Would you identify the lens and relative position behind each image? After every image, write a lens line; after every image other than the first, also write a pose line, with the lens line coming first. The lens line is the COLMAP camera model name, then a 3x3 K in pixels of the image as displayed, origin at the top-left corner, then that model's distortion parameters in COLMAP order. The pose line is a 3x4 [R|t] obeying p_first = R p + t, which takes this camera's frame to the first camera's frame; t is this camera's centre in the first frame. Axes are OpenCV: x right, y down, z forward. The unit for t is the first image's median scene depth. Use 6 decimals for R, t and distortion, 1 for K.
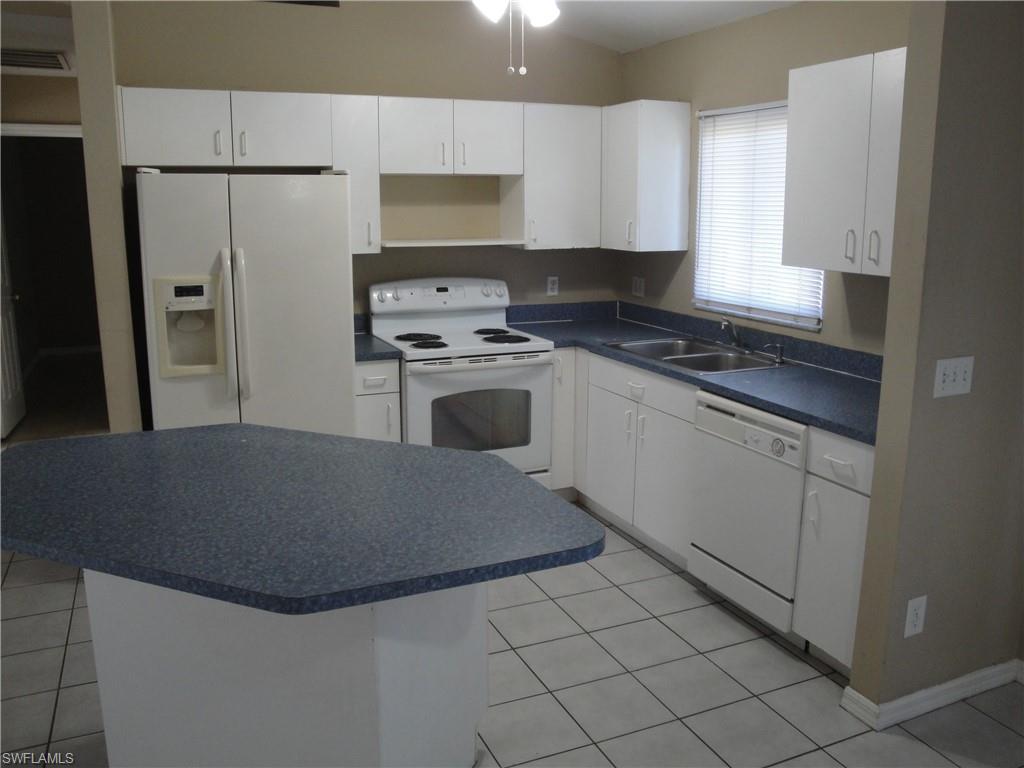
lens RADIAL K [[831.4, 0, 512.0], [0, 831.4, 384.0], [0, 0, 1]] dist [-0.089036, 0.003940]
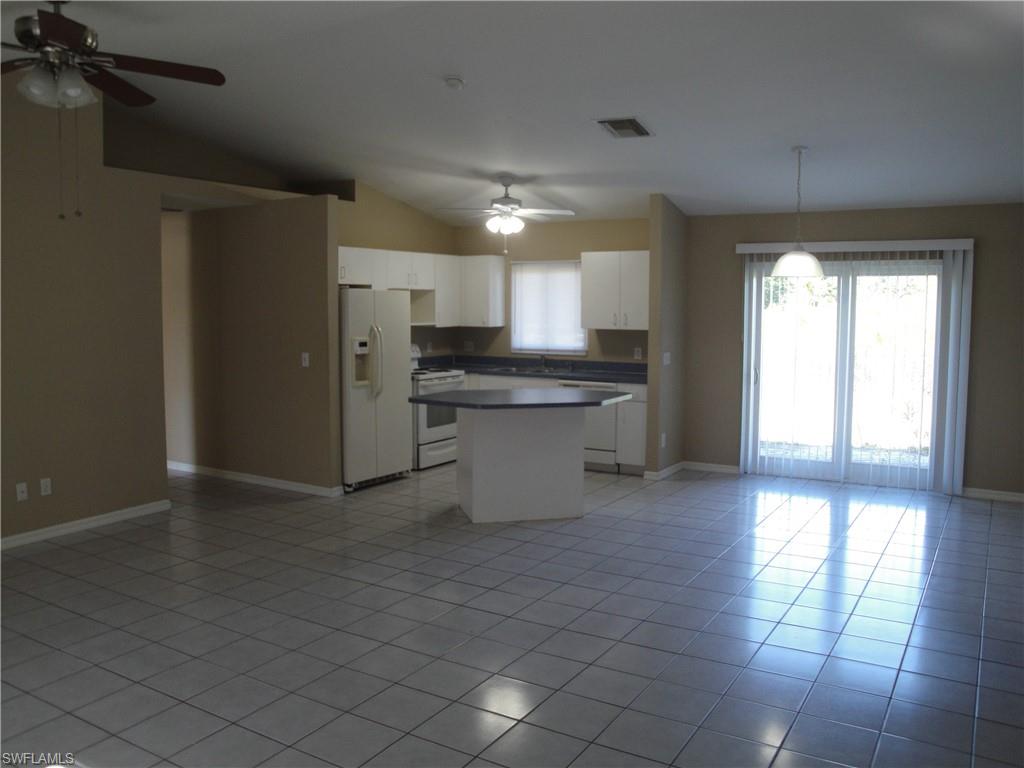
lens RADIAL K [[831.4, 0, 512.0], [0, 831.4, 384.0], [0, 0, 1]] dist [-0.089036, 0.003940]
pose [[0.821153, -0.053409, 0.568203, -1.019854], [0.117724, 0.990051, -0.077071, 0.153247], [-0.558434, 0.130179, 0.819271, -0.735386]]
